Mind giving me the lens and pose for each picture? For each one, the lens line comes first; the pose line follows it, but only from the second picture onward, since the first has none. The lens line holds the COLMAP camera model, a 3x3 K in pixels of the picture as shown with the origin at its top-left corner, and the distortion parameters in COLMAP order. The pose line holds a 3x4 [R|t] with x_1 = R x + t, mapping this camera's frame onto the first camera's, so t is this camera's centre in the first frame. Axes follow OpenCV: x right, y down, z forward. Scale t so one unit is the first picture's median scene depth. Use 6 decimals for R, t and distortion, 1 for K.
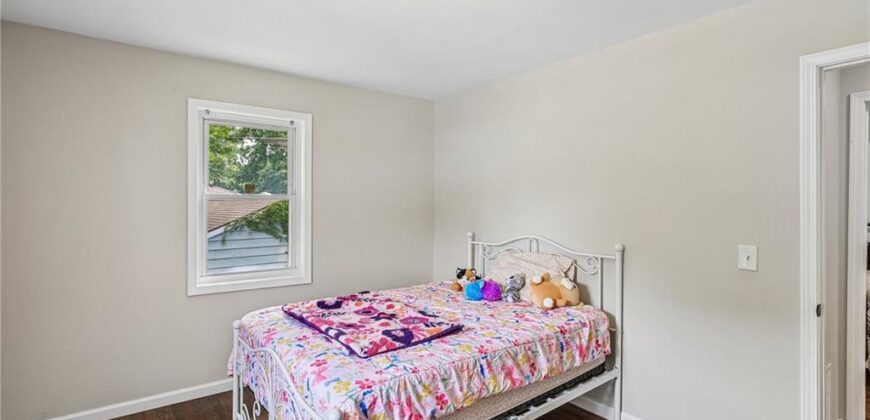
lens RADIAL K [[427.0, 0, 436.4], [0, 427.0, 201.9], [0, 0, 1]] dist [0.014873, 0.000244]
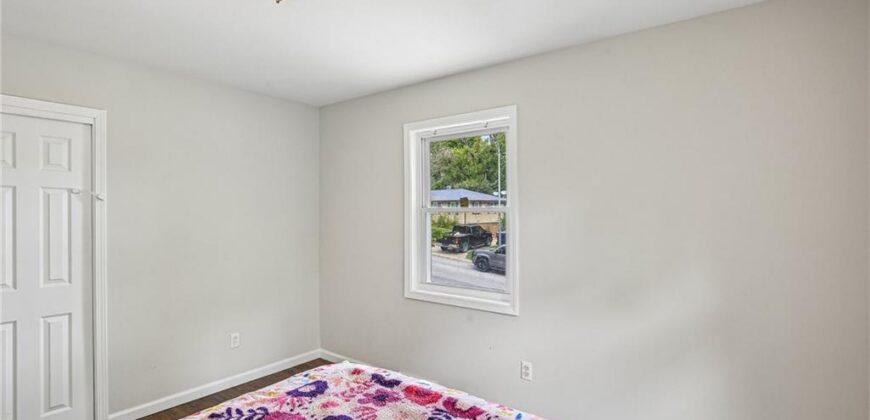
lens RADIAL K [[412.1, 0, 435.0], [0, 412.1, 210.0], [0, 0, 1]] dist [-0.010241, -0.000194]
pose [[-0.954147, 0.000341, -0.299338, -0.095362], [0.002425, 0.999975, -0.006590, -0.005211], [0.299328, -0.007013, -0.954125, 1.793142]]
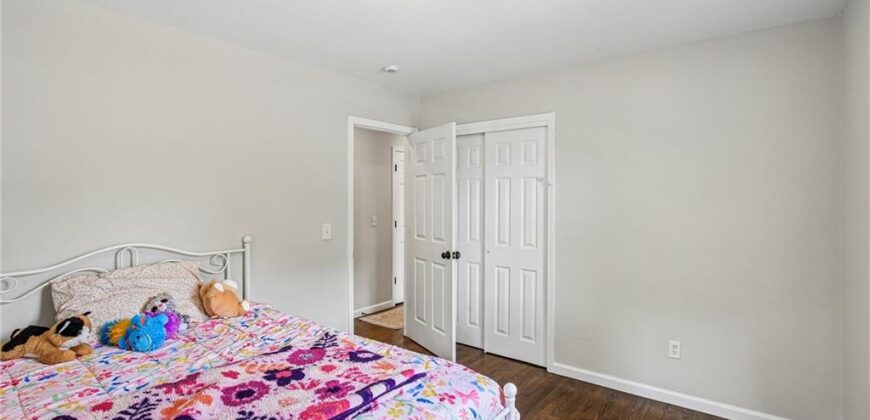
lens RADIAL K [[410.6, 0, 437.4], [0, 410.6, 191.6], [0, 0, 1]] dist [-0.010940, -0.000171]
pose [[-0.287985, 0.015315, 0.957513, -0.903728], [-0.001305, 0.999865, -0.016384, 0.005500], [-0.957634, -0.005968, -0.287926, 1.117195]]
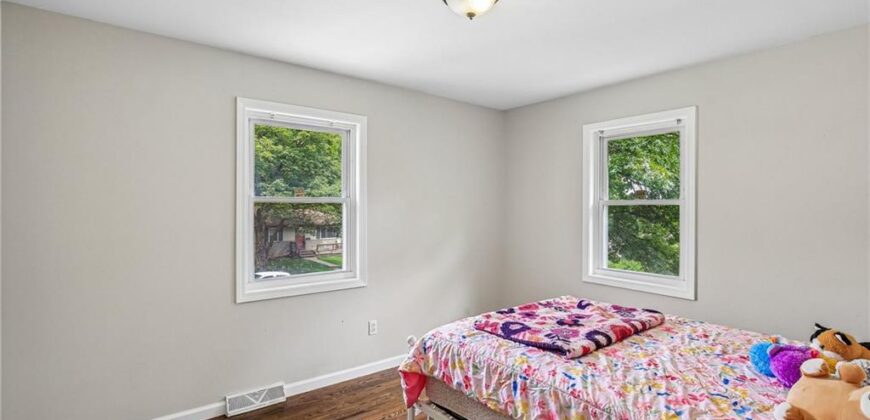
lens RADIAL K [[409.2, 0, 423.9], [0, 409.2, 204.6], [0, 0, 1]] dist [0.095762, -0.000036]
pose [[0.026812, -0.002443, -0.999638, 0.973741], [-0.006076, 0.999978, -0.002607, -0.000090], [0.999622, 0.006143, 0.026797, 0.747444]]
